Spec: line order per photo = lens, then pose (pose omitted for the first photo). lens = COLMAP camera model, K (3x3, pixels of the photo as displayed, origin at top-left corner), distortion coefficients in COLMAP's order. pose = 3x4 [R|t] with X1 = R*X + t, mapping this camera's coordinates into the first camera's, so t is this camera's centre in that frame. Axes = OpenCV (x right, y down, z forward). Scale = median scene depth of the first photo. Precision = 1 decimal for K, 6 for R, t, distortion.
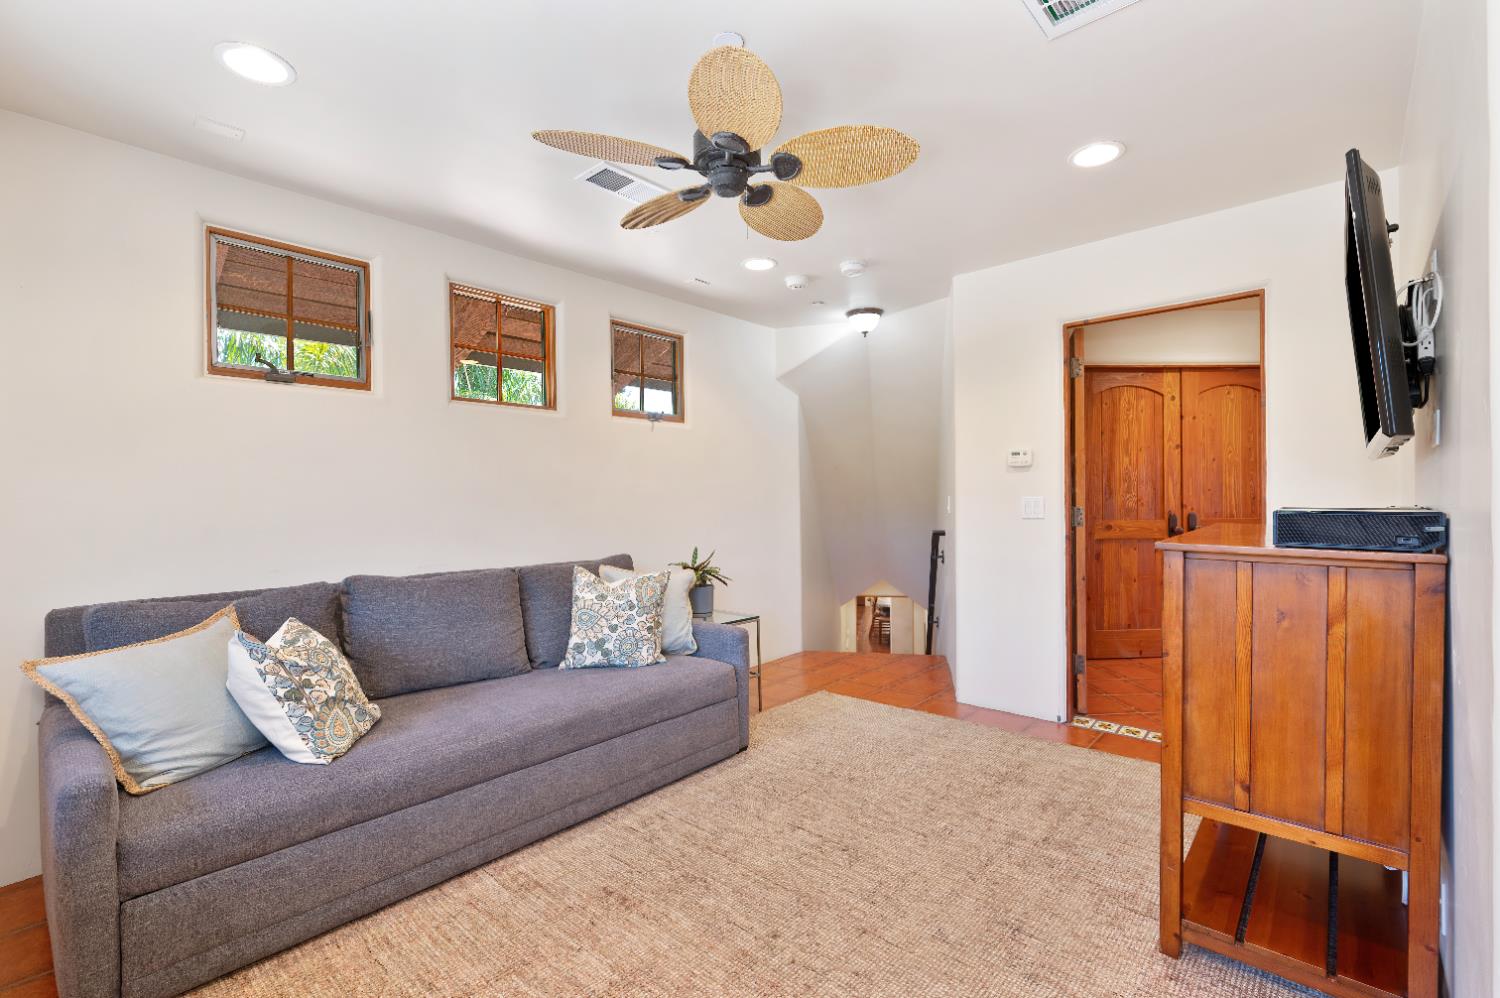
lens RADIAL K [[658.4, 0, 750.0], [0, 658.4, 499.0], [0, 0, 1]] dist [-0.000552, -0.000044]
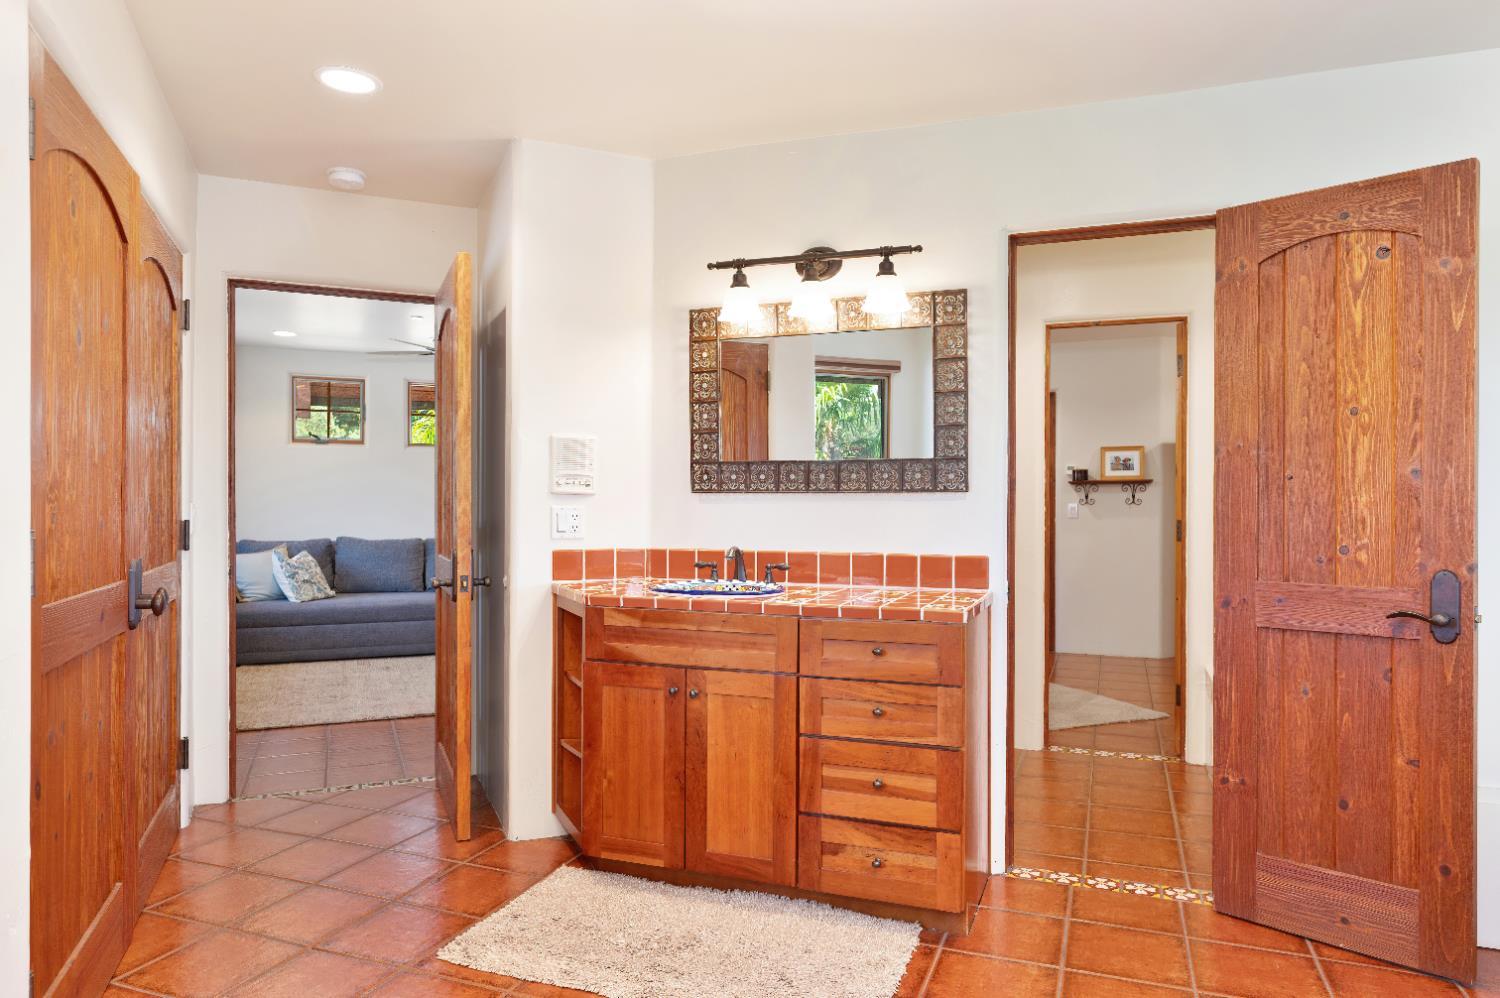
lens RADIAL K [[926.5, 0, 750.0], [0, 926.5, 499.0], [0, 0, 1]] dist [0.001058, 0.000153]
pose [[0.917410, 0.007698, -0.397870, 2.149728], [-0.013450, 0.999841, -0.011667, 0.014451], [0.397717, 0.016054, 0.917368, -1.450239]]
